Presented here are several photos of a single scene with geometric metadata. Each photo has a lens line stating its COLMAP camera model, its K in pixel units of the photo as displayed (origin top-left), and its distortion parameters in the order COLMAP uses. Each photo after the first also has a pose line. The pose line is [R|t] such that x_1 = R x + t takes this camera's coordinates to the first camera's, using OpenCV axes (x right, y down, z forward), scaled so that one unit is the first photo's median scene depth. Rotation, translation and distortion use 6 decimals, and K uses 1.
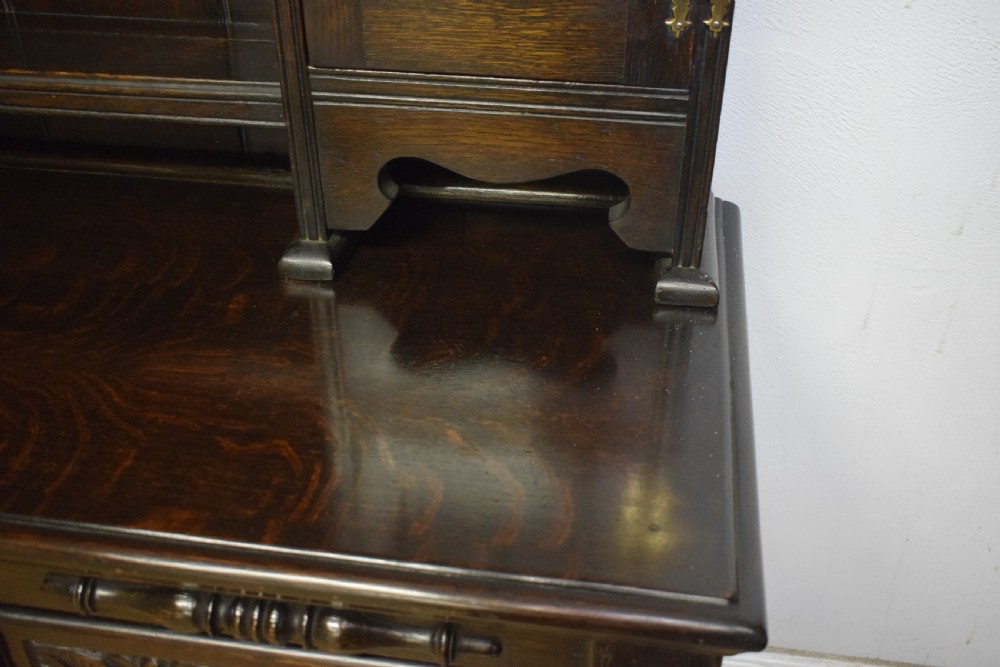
lens RADIAL K [[1048.3, 0, 500.0], [0, 1048.3, 333.5], [0, 0, 1]] dist [-0.023893, 0.006073]
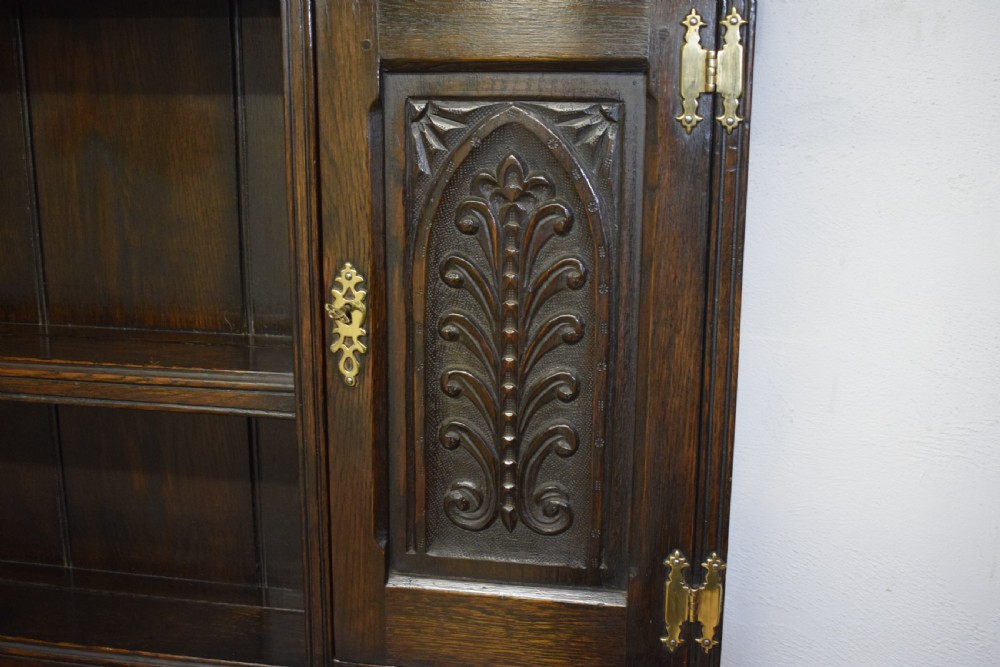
lens RADIAL K [[1048.3, 0, 500.0], [0, 1048.3, 333.5], [0, 0, 1]] dist [-0.023893, 0.006073]
pose [[0.999599, 0.013566, -0.024840, 0.011909], [-0.022047, 0.923575, -0.382784, -0.161051], [0.017748, 0.383178, 0.923504, -0.133974]]
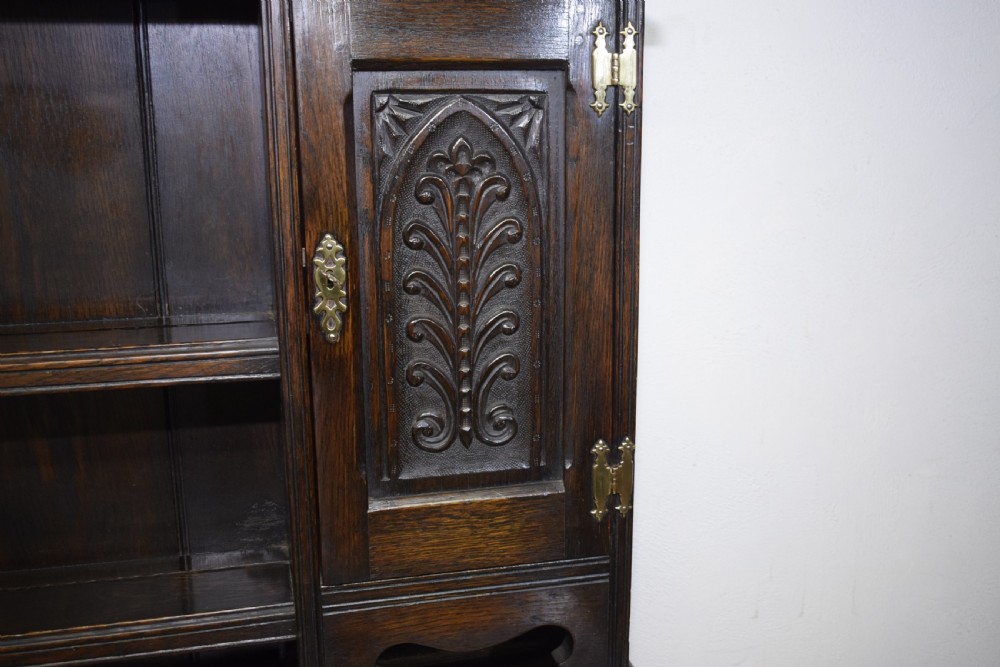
lens RADIAL K [[1048.3, 0, 500.0], [0, 1048.3, 333.5], [0, 0, 1]] dist [-0.023893, 0.006073]
pose [[0.923918, -0.088297, 0.372263, -0.434559], [0.222943, 0.914988, -0.336294, -0.067271], [-0.310923, 0.393701, 0.865059, -0.262975]]
